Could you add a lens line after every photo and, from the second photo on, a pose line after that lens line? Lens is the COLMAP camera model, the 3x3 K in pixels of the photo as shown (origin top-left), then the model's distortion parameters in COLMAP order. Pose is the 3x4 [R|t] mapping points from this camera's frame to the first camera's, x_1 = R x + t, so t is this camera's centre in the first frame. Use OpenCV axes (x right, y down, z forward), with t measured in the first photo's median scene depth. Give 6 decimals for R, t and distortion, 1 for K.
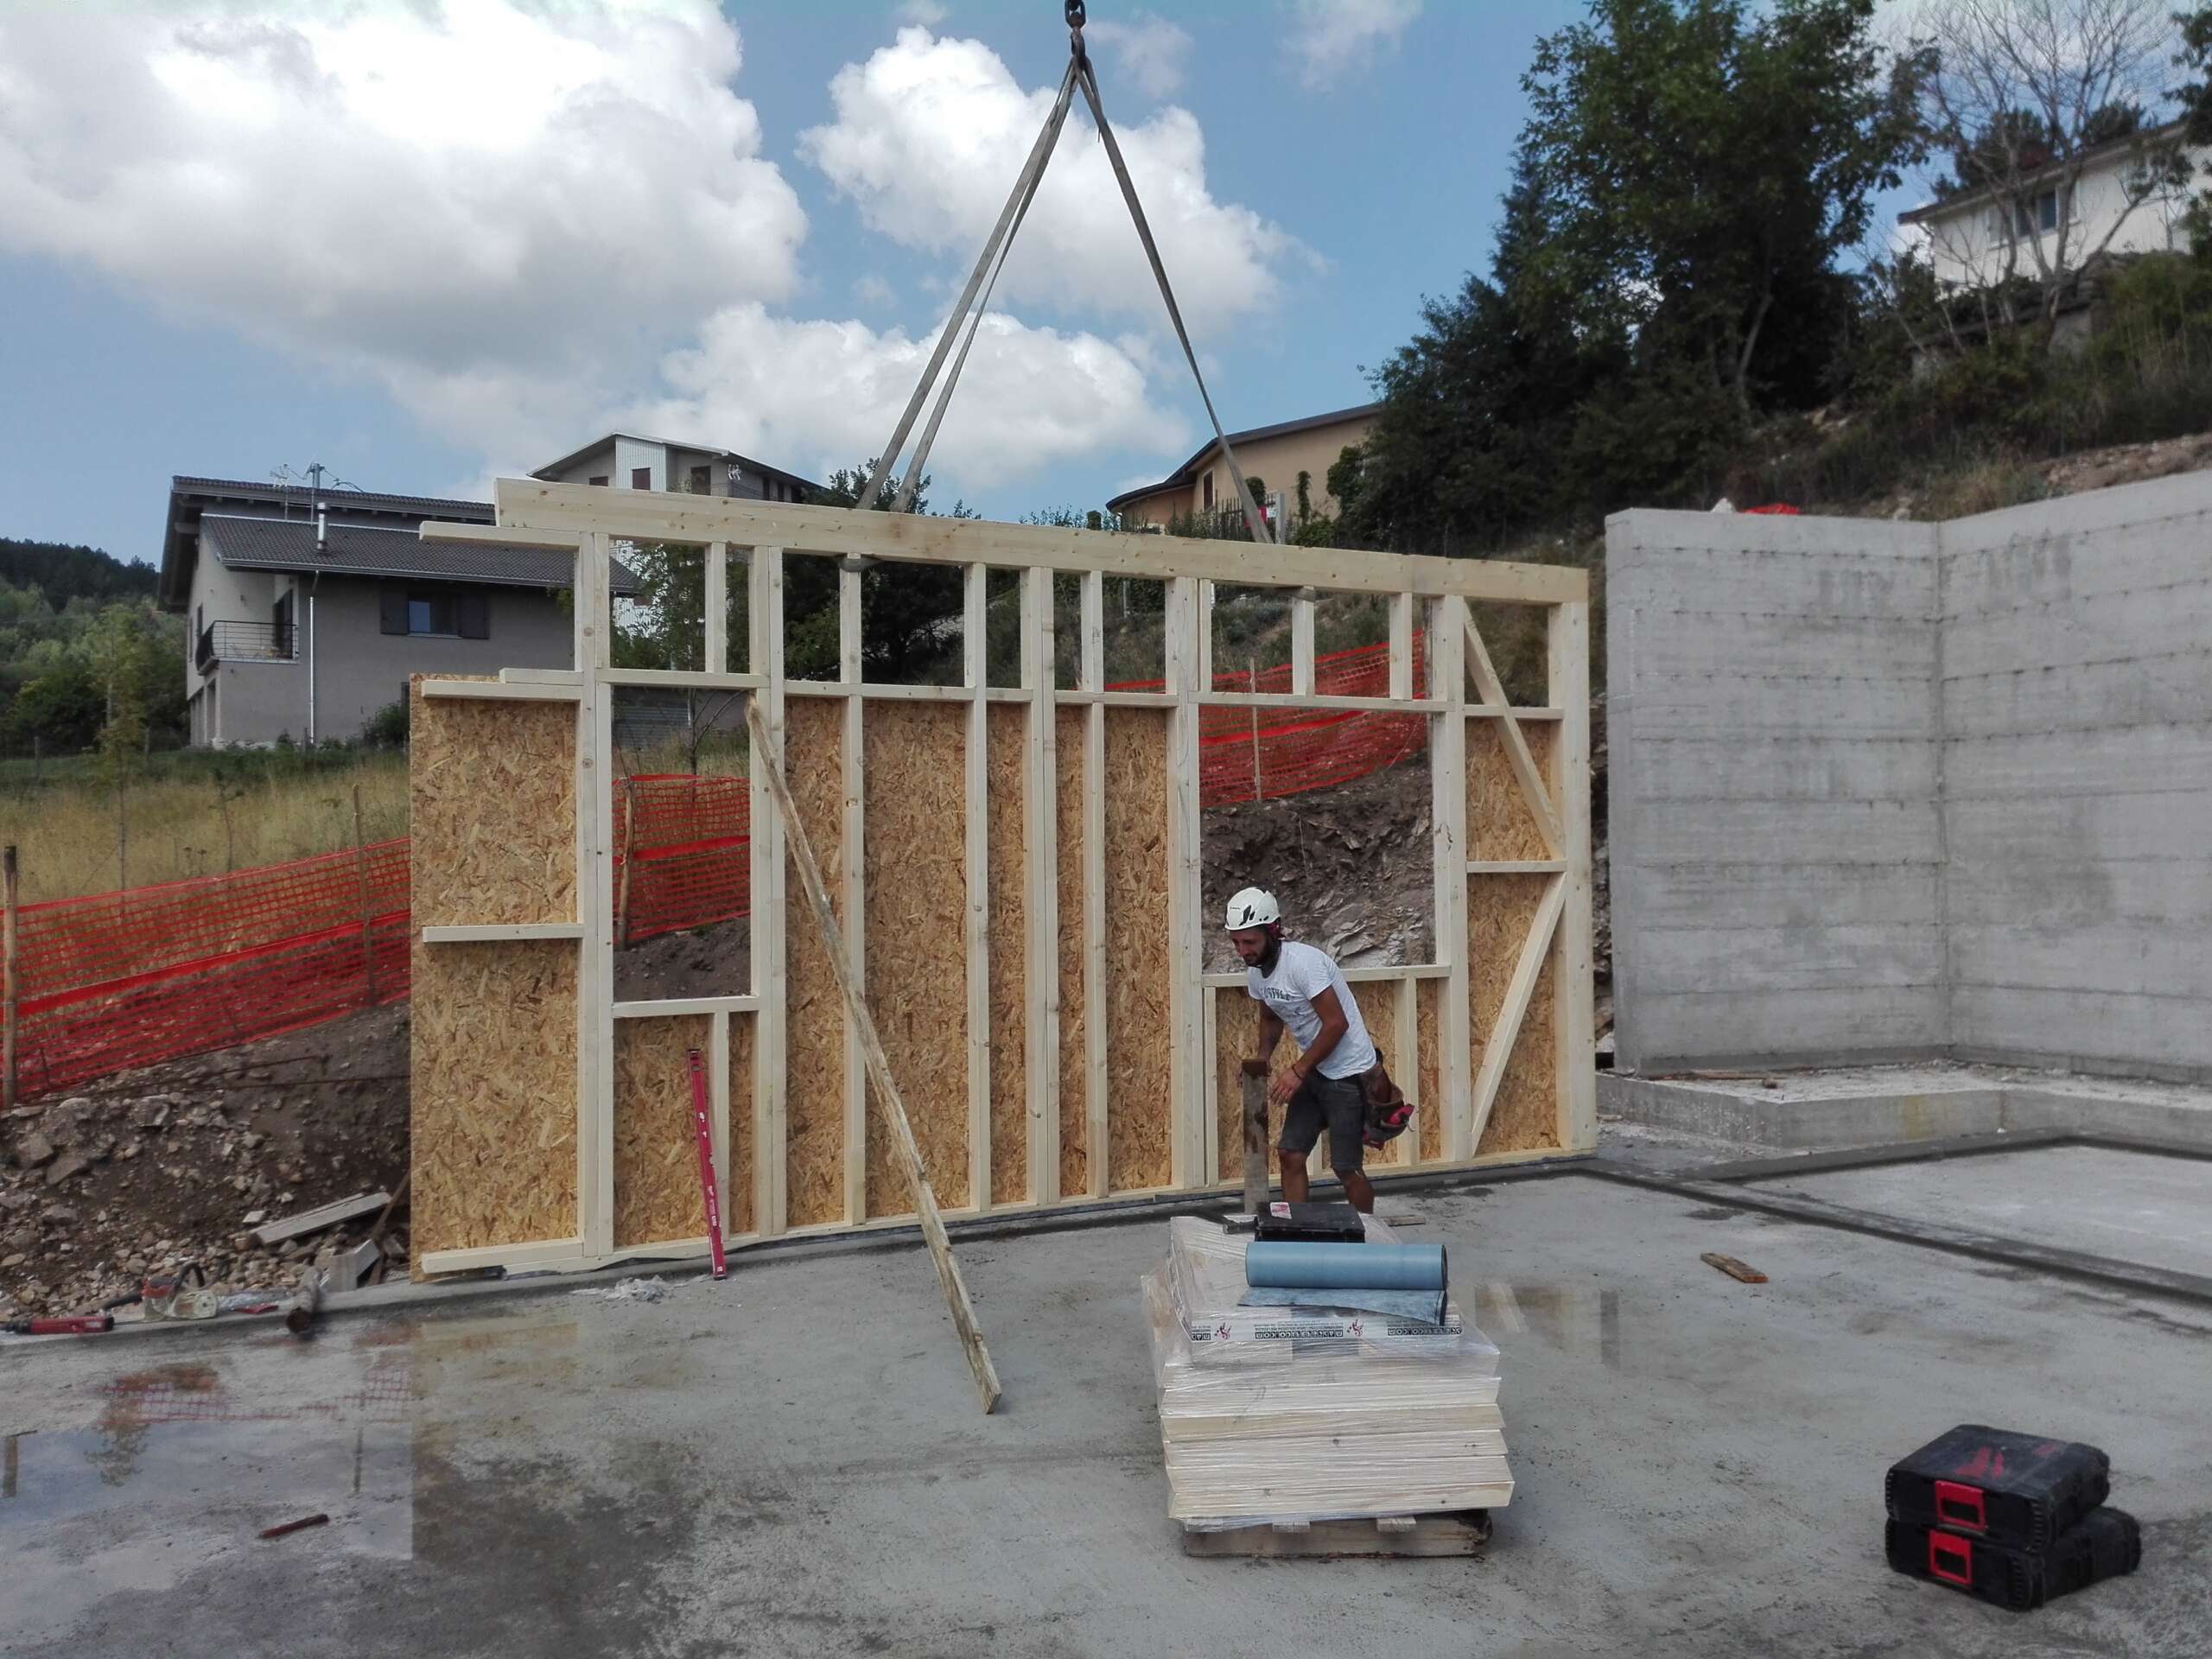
lens RADIAL K [[1854.5, 0, 1061.2], [0, 1854.5, 837.0], [0, 0, 1]] dist [0.109087, -0.197649]
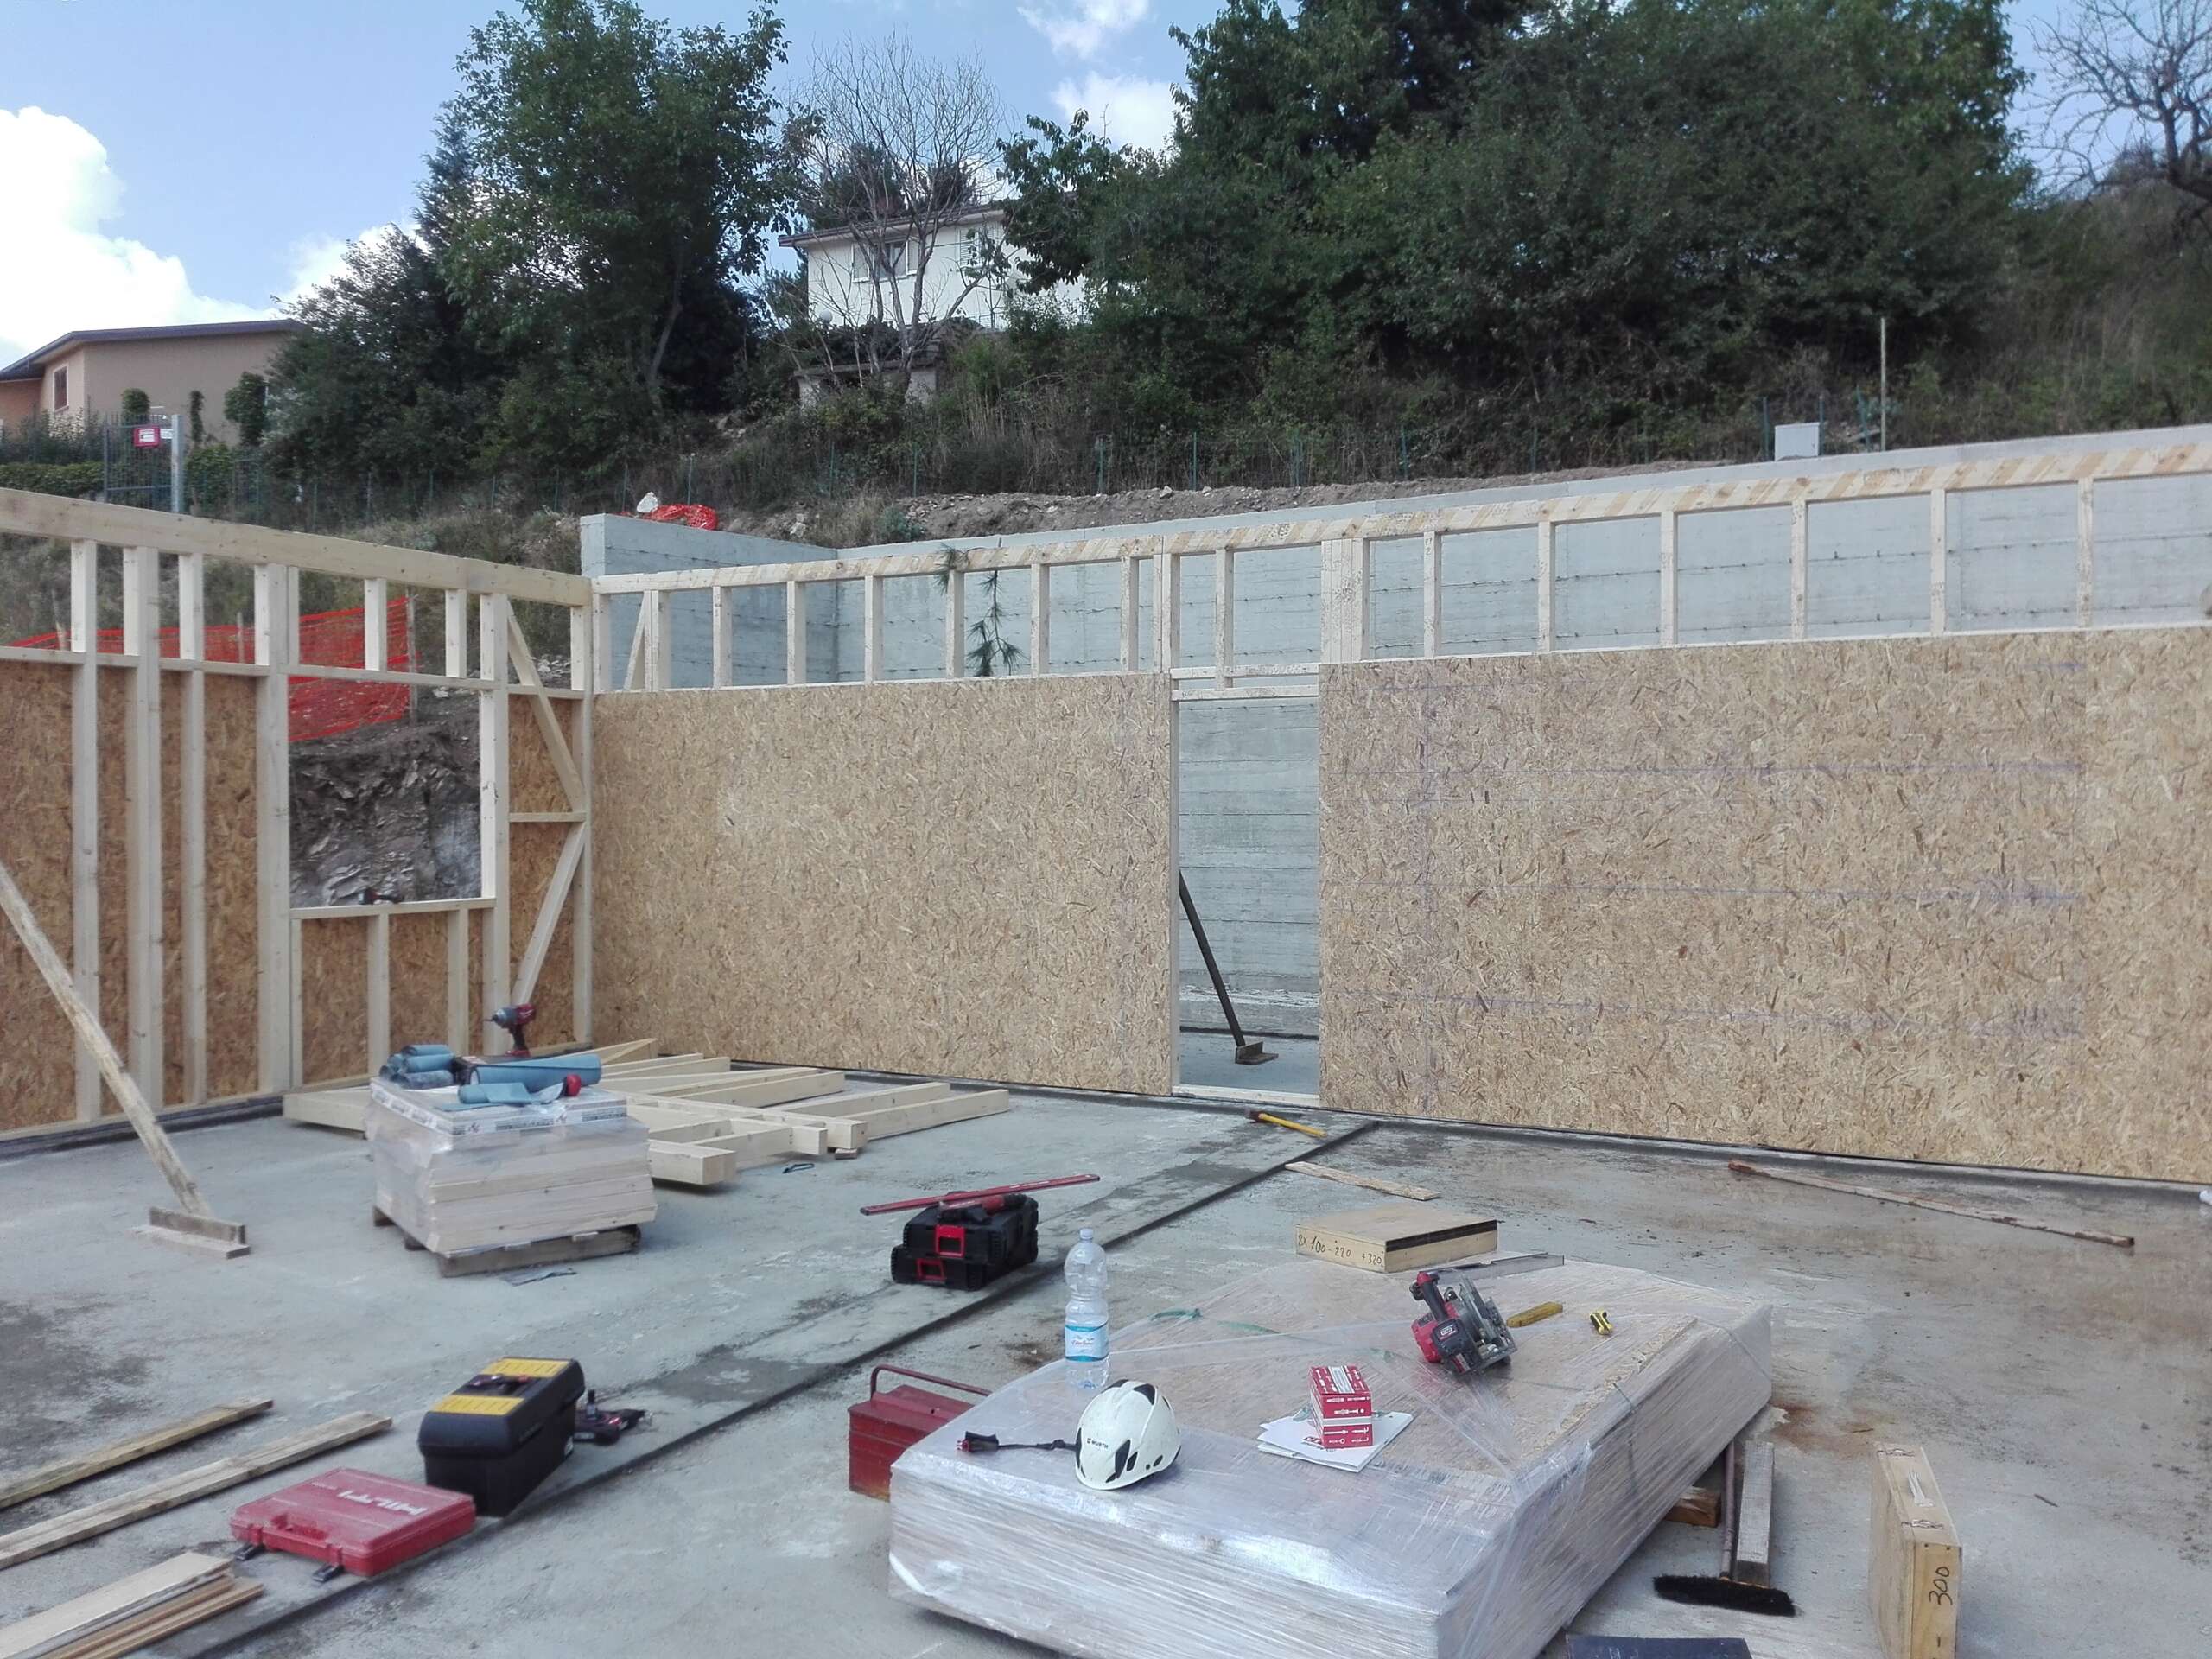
lens RADIAL K [[1854.5, 0, 1061.2], [0, 1854.5, 837.0], [0, 0, 1]] dist [0.109087, -0.197649]
pose [[0.836997, 0.001950, 0.547204, -0.091404], [-0.017075, 0.999600, 0.022555, -0.003012], [-0.546941, -0.028222, 0.836696, -0.137074]]
